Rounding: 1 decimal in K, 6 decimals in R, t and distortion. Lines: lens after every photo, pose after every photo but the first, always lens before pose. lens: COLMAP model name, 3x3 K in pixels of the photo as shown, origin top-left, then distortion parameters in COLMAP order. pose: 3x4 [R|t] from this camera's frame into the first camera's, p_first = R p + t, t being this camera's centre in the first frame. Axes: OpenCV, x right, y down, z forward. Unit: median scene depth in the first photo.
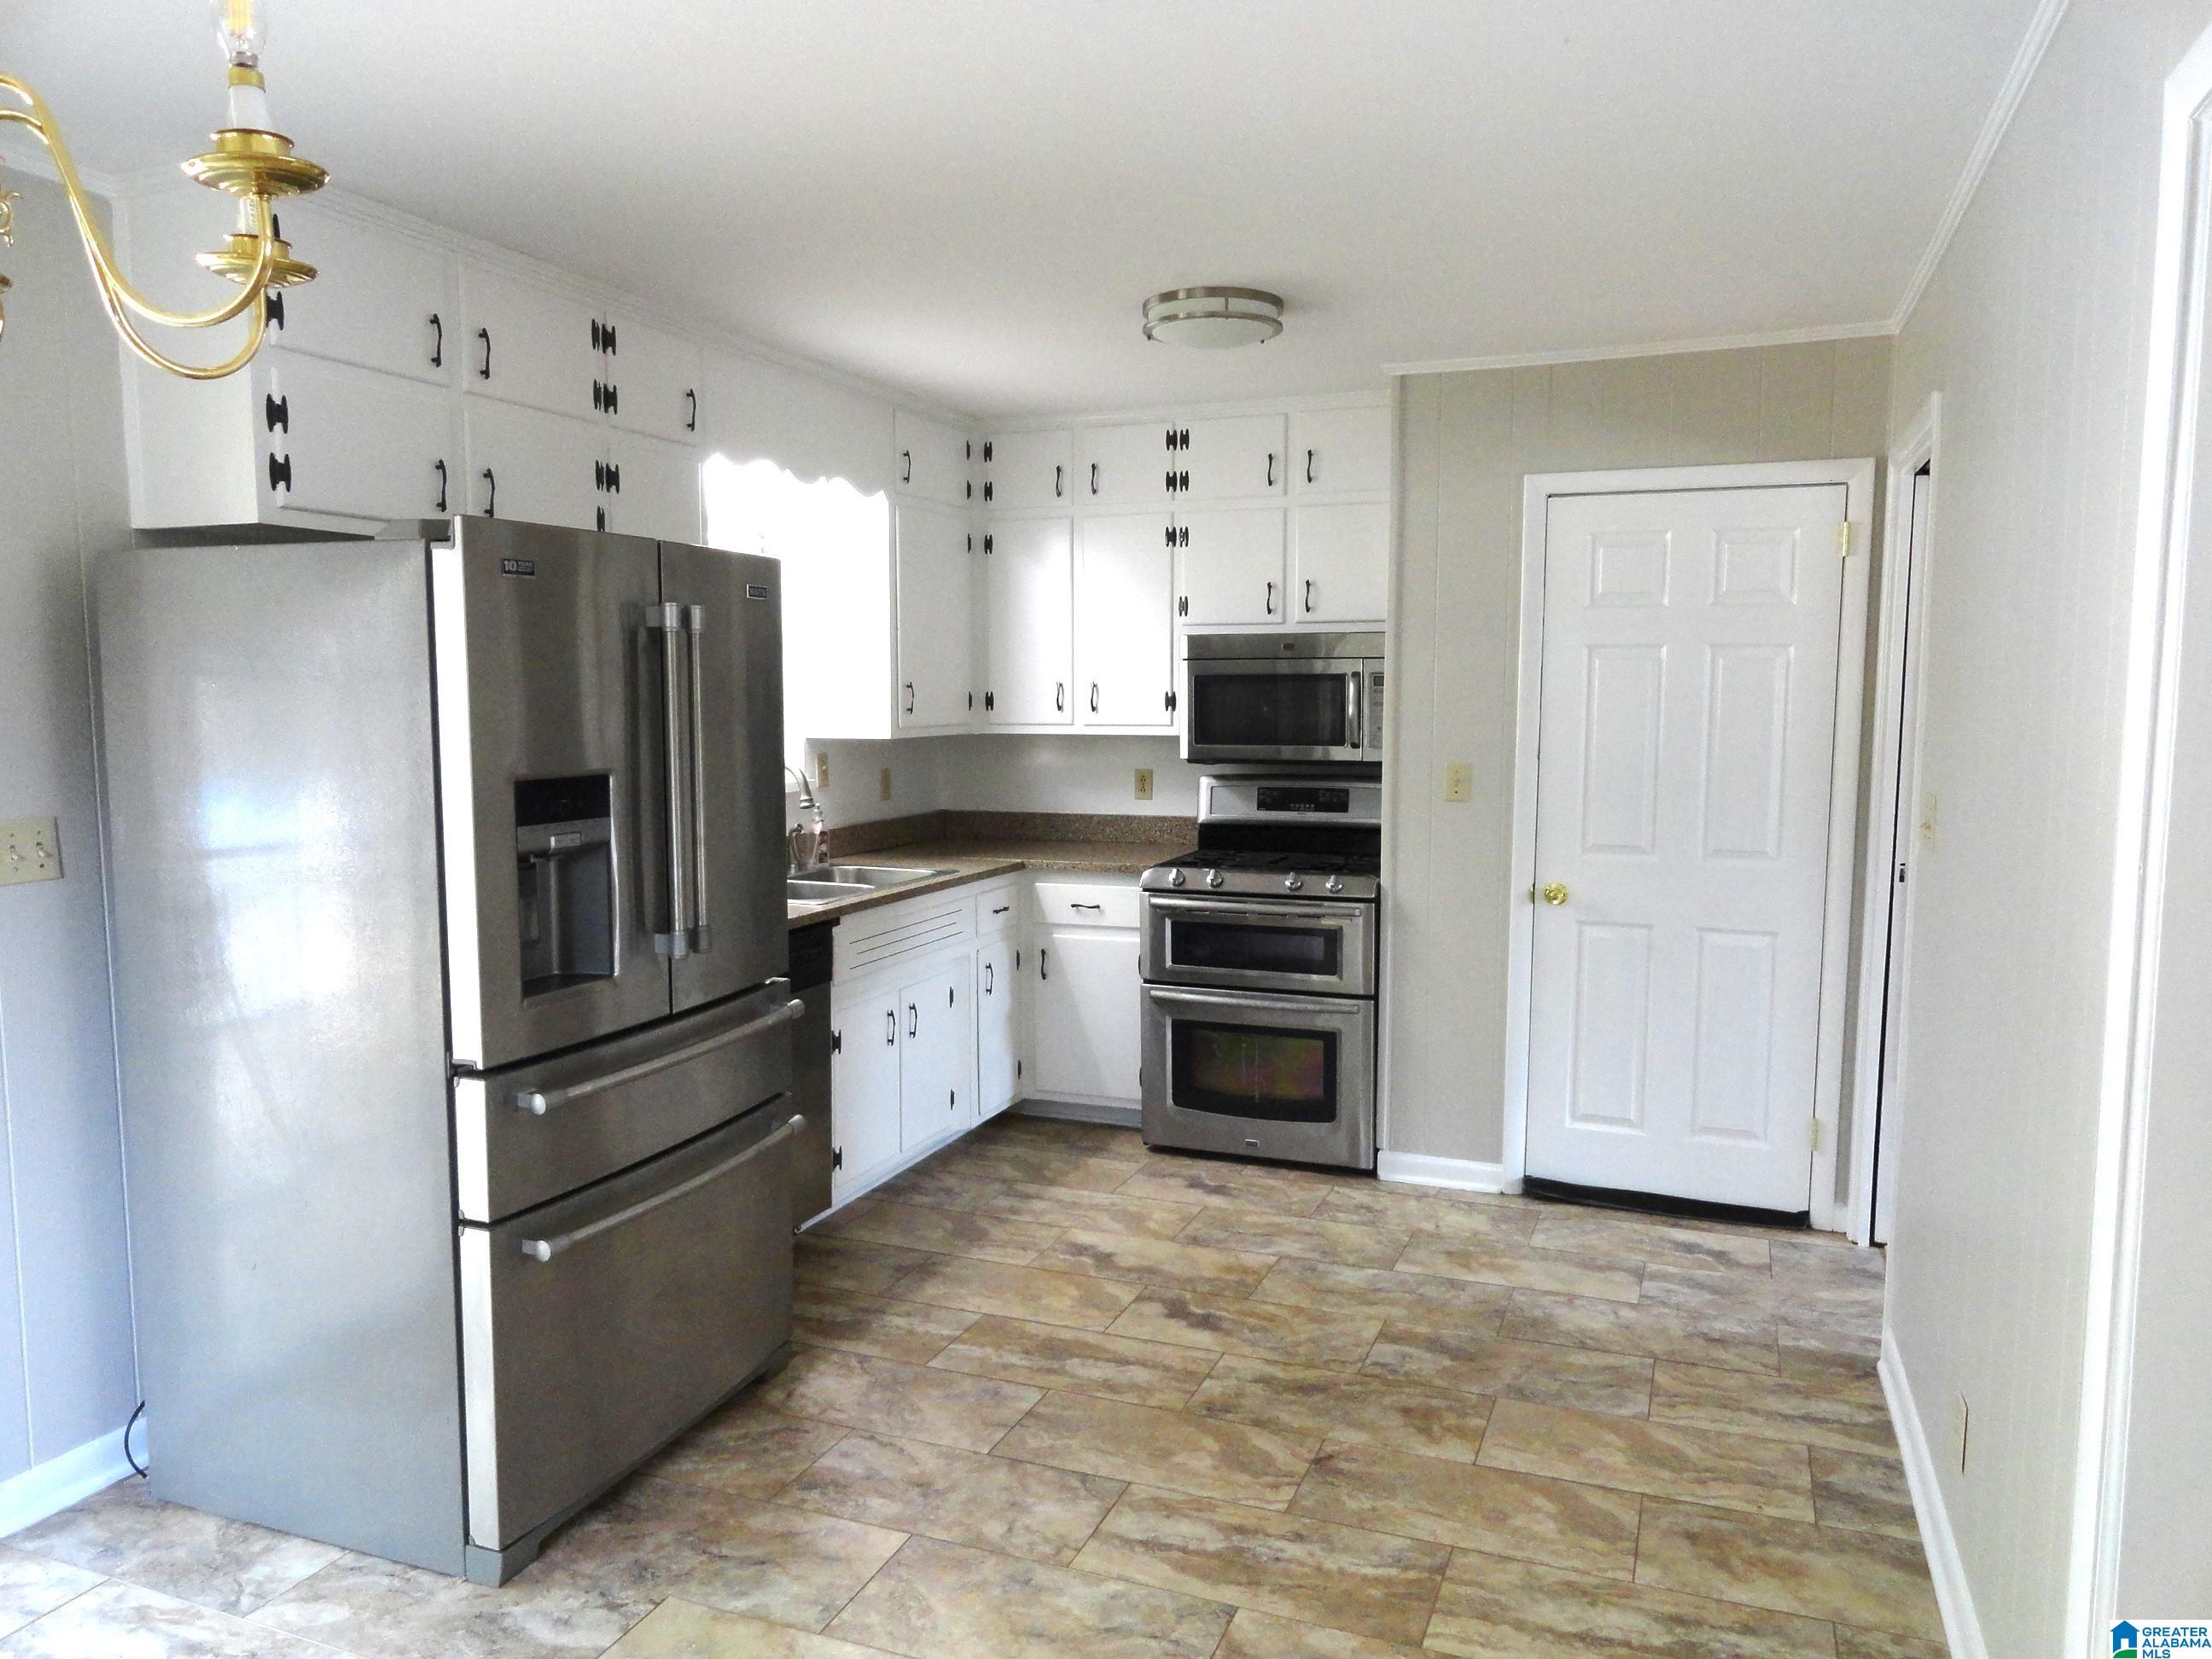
lens RADIAL K [[1524.5, 0, 1108.1], [0, 1524.5, 840.1], [0, 0, 1]] dist [0.001352, 0.000475]
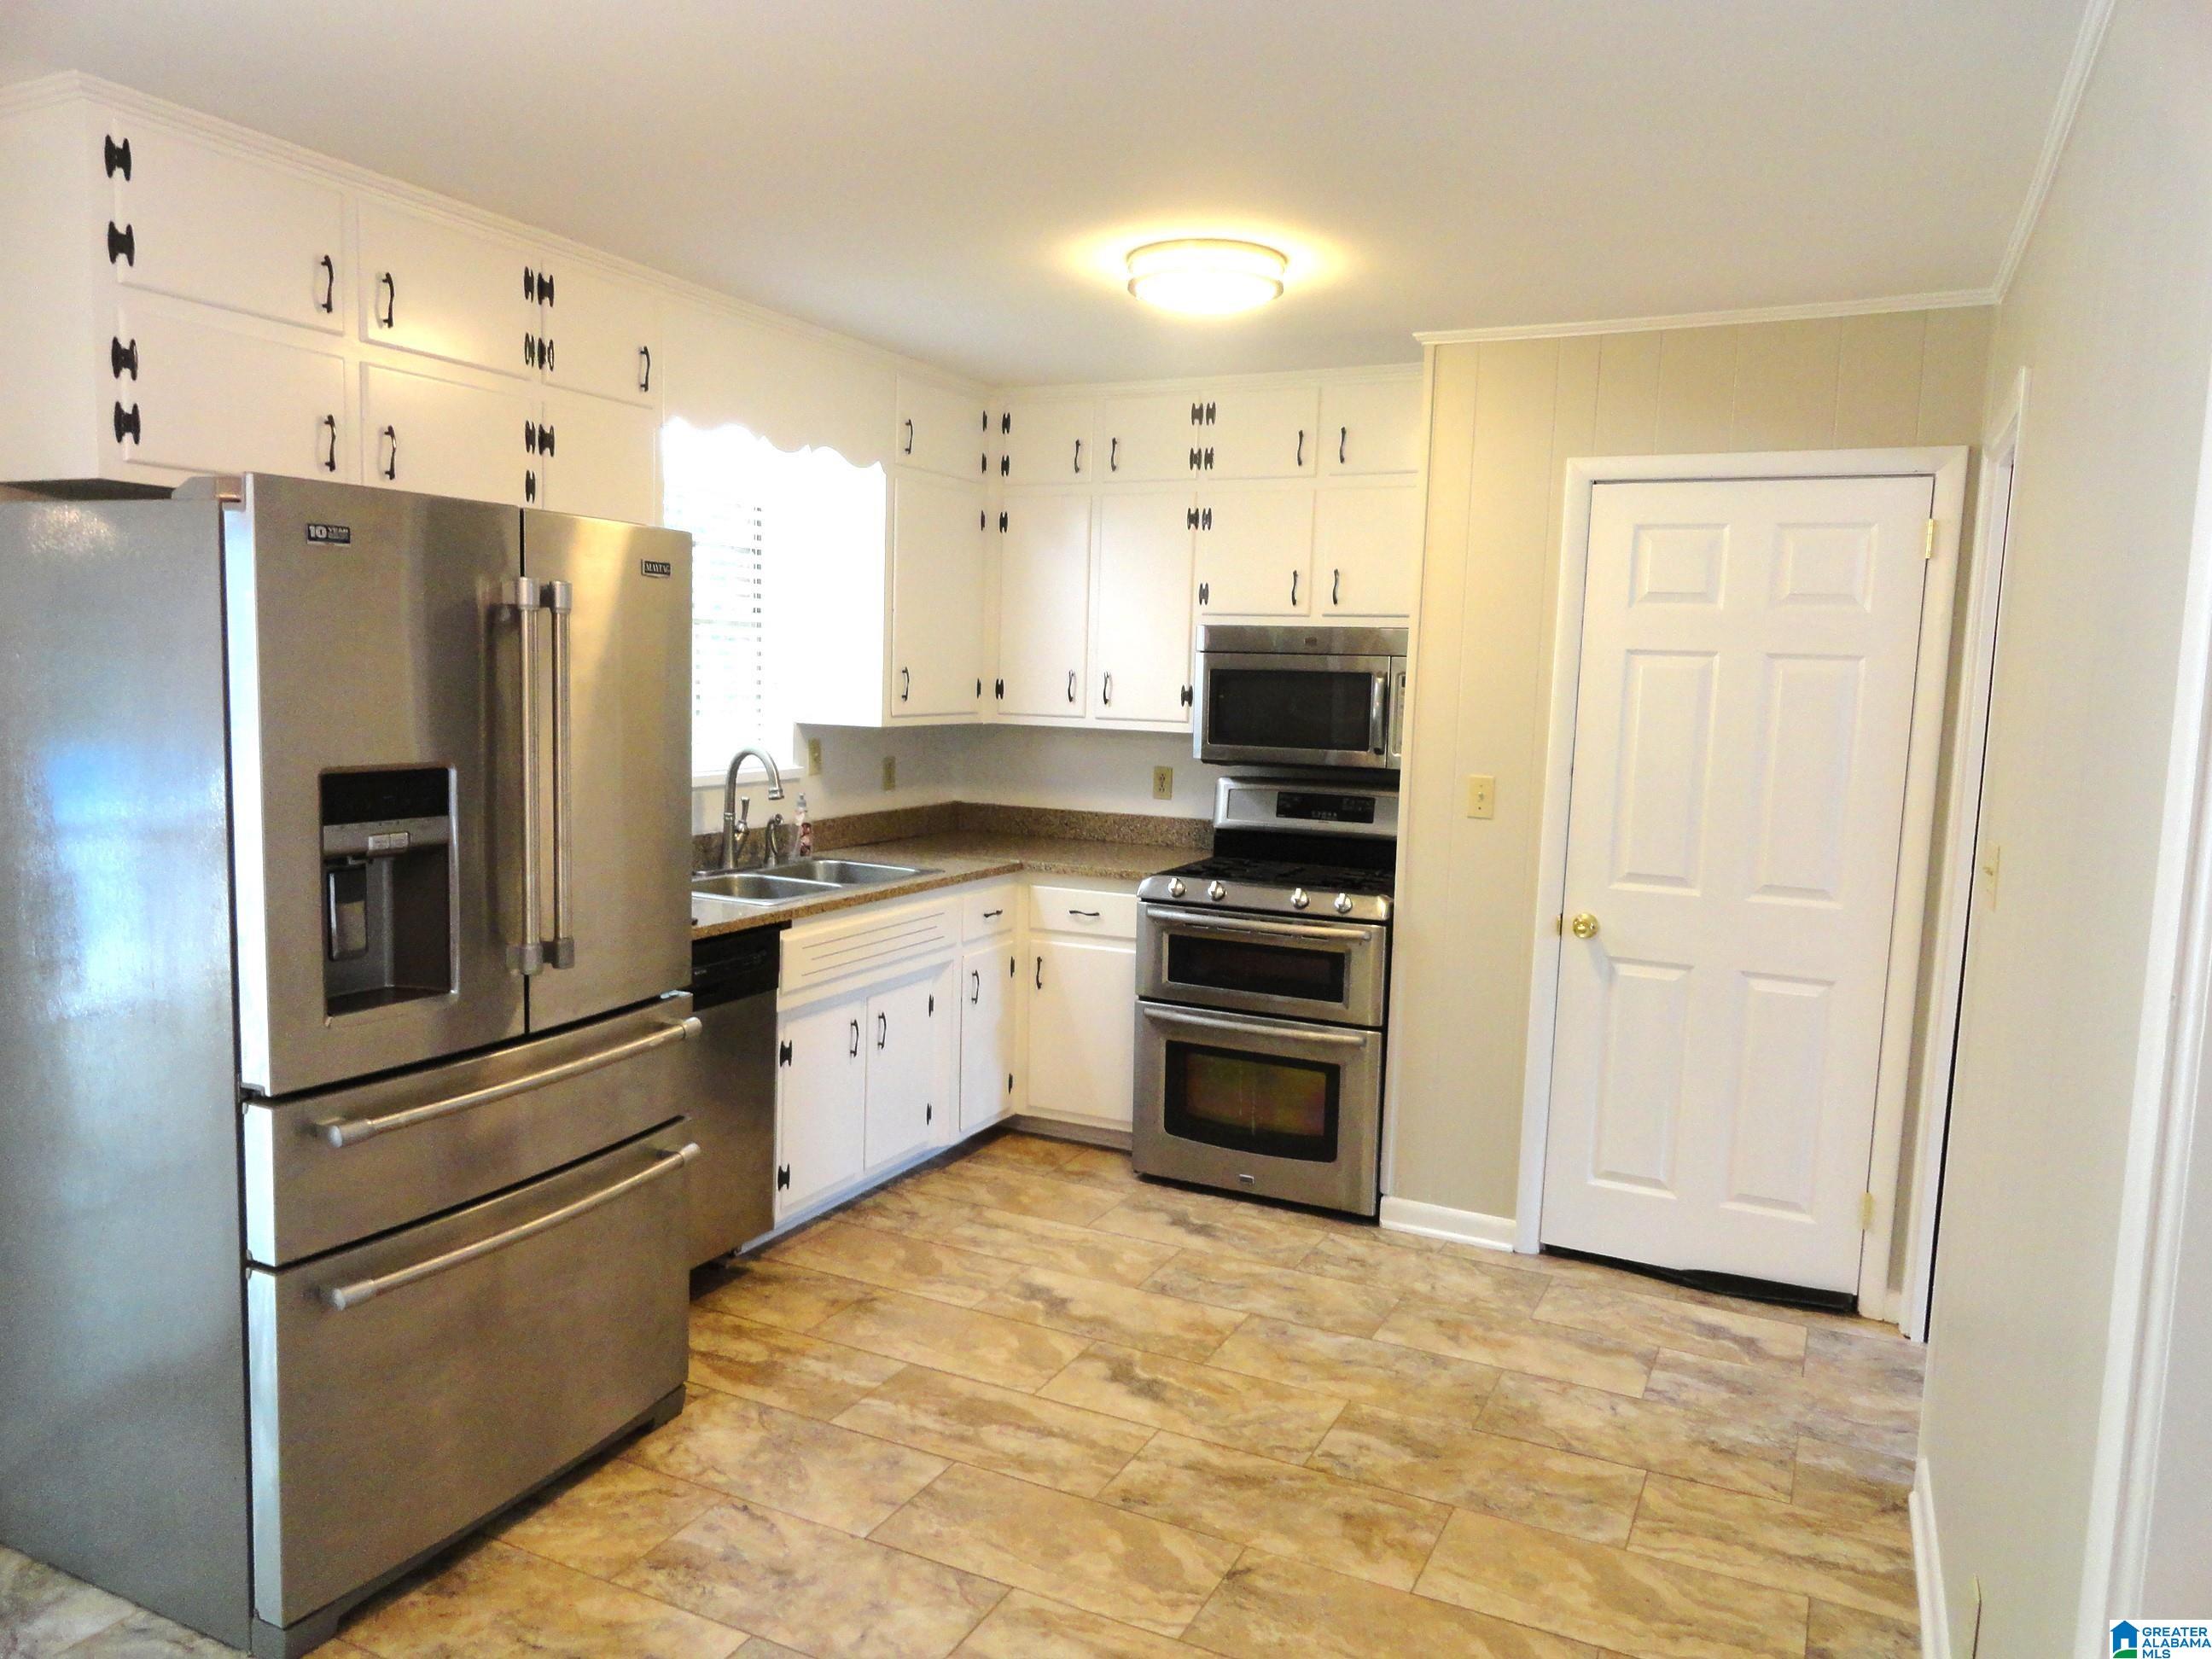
lens RADIAL K [[1524.5, 0, 1111.7], [0, 1524.5, 833.2], [0, 0, 1]] dist [0.001352, 0.000475]
pose [[0.996624, 0.038499, -0.072509, 0.087865], [-0.037940, 0.999239, 0.009072, -0.018830], [0.072803, -0.006290, 0.997326, 0.092641]]
